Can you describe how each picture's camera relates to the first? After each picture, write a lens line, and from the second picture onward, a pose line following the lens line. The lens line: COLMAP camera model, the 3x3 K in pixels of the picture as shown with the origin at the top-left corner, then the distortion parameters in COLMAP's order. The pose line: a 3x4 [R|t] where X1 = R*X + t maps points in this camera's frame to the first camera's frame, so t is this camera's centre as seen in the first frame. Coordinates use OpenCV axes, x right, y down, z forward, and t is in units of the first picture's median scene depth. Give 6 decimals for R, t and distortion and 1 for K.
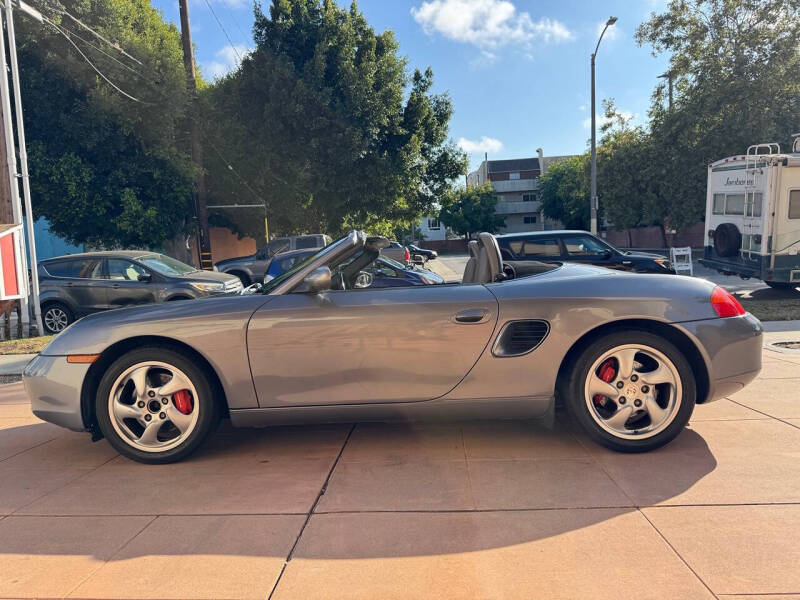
lens RADIAL K [[567.3, 0, 397.9], [0, 567.3, 299.0], [0, 0, 1]] dist [0.003282, -0.037495]
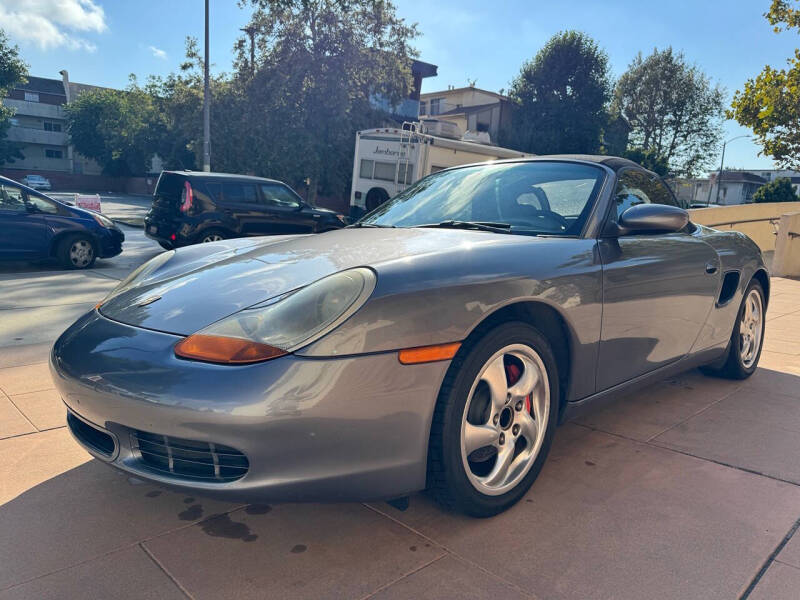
lens RADIAL K [[566.1, 0, 403.1], [0, 566.1, 300.7], [0, 0, 1]] dist [0.012278, -0.032016]
pose [[0.688790, -0.037716, 0.723979, -0.154308], [-0.027242, 0.996594, 0.077836, 0.003353], [-0.724449, -0.073336, 0.685417, 0.110996]]
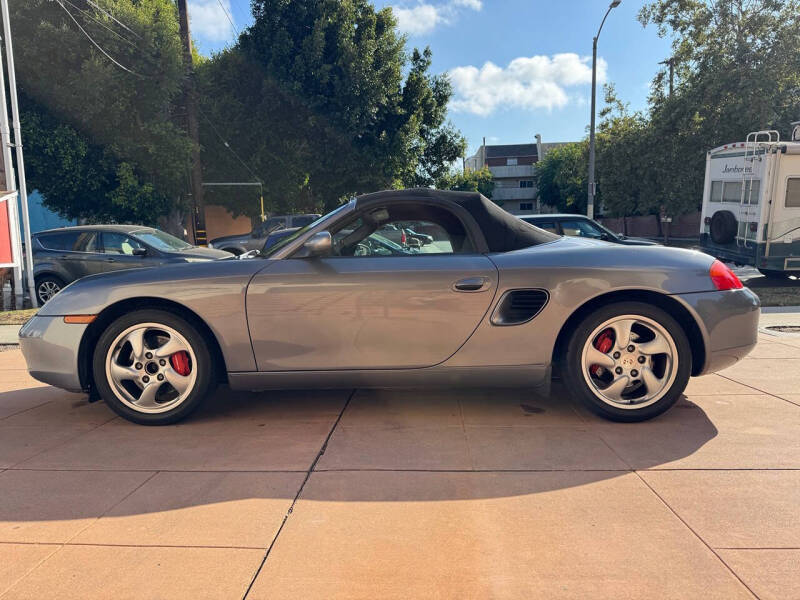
lens RADIAL K [[566.4, 0, 397.9], [0, 566.4, 302.3], [0, 0, 1]] dist [0.001844, -0.031455]
pose [[0.999739, 0.020211, 0.010665, -0.001540], [-0.020558, 0.999227, 0.033495, 0.005011], [-0.009980, -0.033706, 0.999382, 0.000399]]
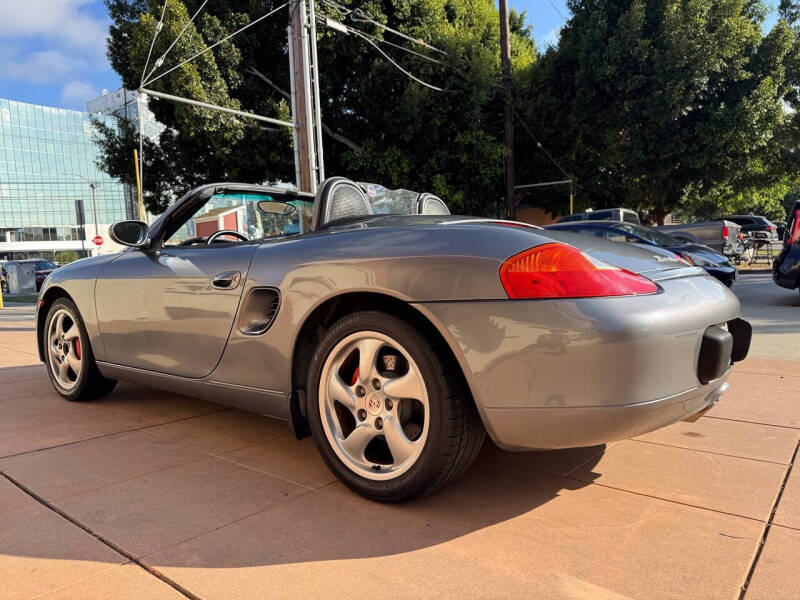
lens RADIAL K [[570.4, 0, 401.8], [0, 570.4, 302.7], [0, 0, 1]] dist [0.000687, -0.028117]
pose [[0.804607, 0.050249, -0.591677, 0.127580], [-0.029689, 0.998571, 0.044432, 0.003090], [0.593064, -0.018184, 0.804950, 0.079207]]
